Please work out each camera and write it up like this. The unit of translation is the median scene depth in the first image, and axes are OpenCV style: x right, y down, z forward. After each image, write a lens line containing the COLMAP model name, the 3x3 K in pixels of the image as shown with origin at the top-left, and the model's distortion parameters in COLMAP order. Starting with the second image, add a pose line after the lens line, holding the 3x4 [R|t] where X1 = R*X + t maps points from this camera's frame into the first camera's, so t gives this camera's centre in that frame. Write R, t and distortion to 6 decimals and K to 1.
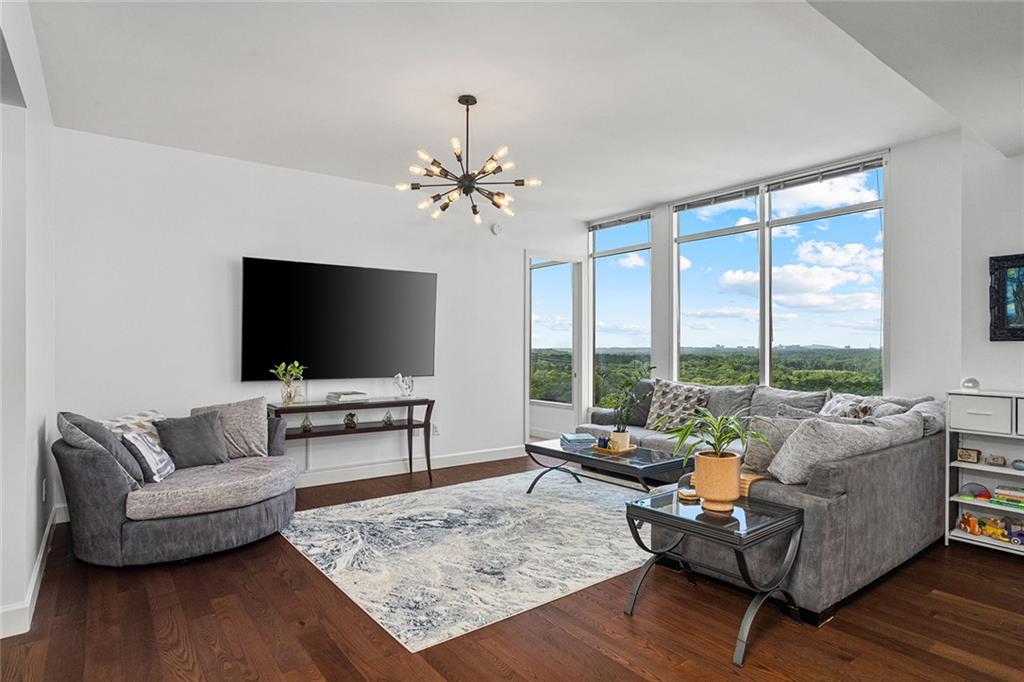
lens RADIAL K [[564.2, 0, 506.8], [0, 564.2, 346.9], [0, 0, 1]] dist [-0.023977, 0.010179]
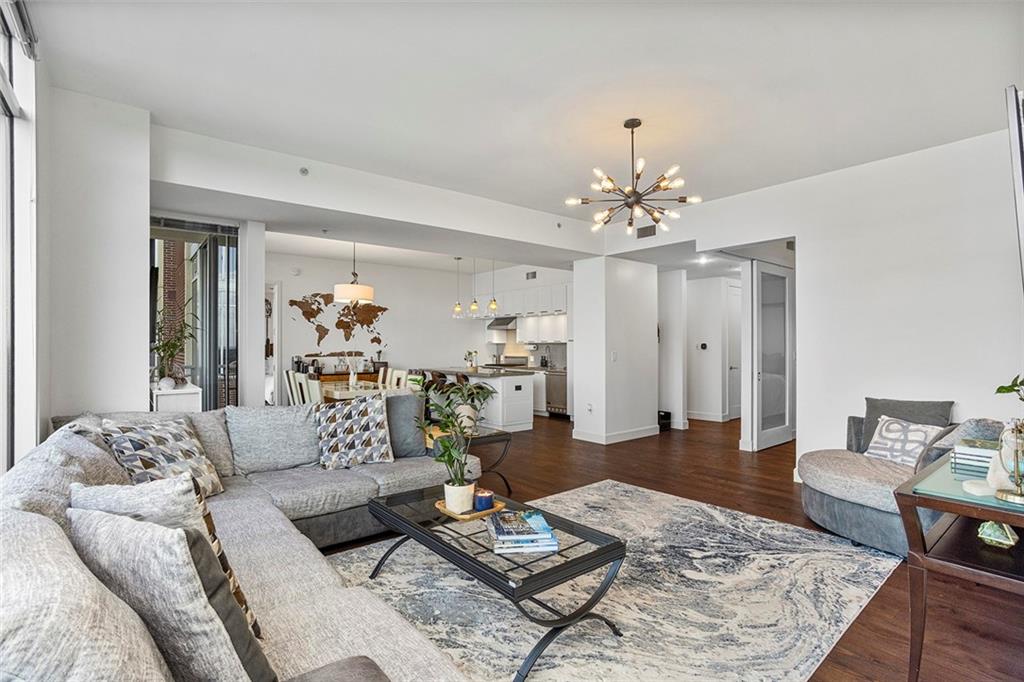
lens RADIAL K [[494.1, 0, 511.0], [0, 494.1, 341.1], [0, 0, 1]] dist [-0.033608, 0.013889]
pose [[-0.999126, -0.000041, -0.041809, 0.168579], [0.000588, 0.999887, -0.015025, 0.000050], [0.041805, -0.015036, -0.999013, 1.579142]]
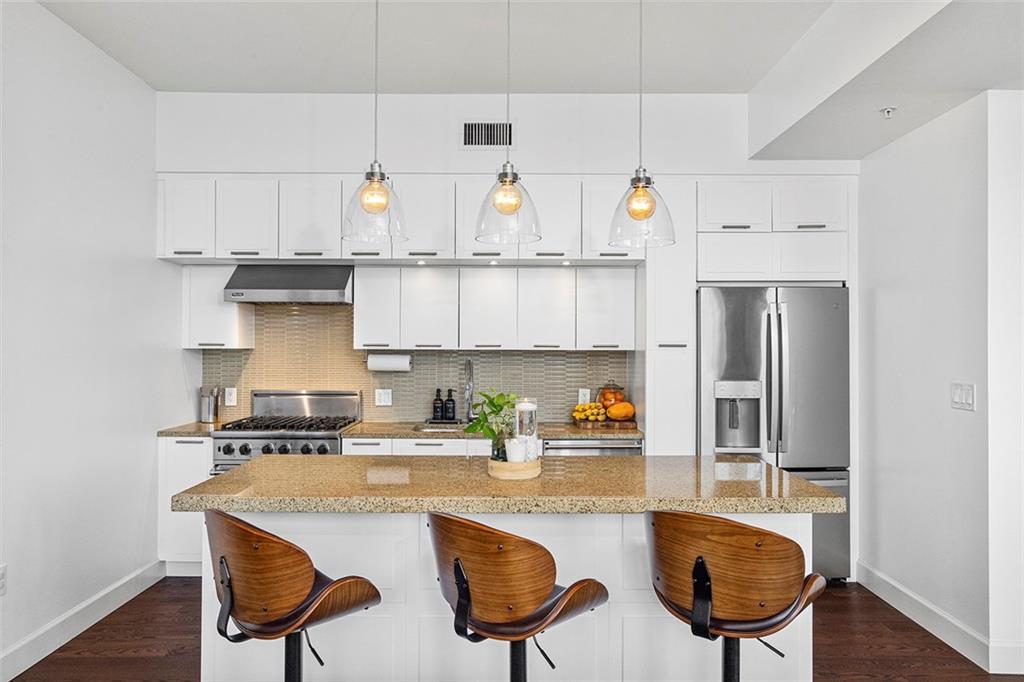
lens RADIAL K [[710.1, 0, 503.3], [0, 710.1, 345.4], [0, 0, 1]] dist [-0.012940, 0.001744]
pose [[-0.592318, -0.004517, -0.805692, 0.730182], [-0.000757, 0.999987, -0.005049, -0.026770], [0.805704, -0.002381, -0.592314, 0.058735]]
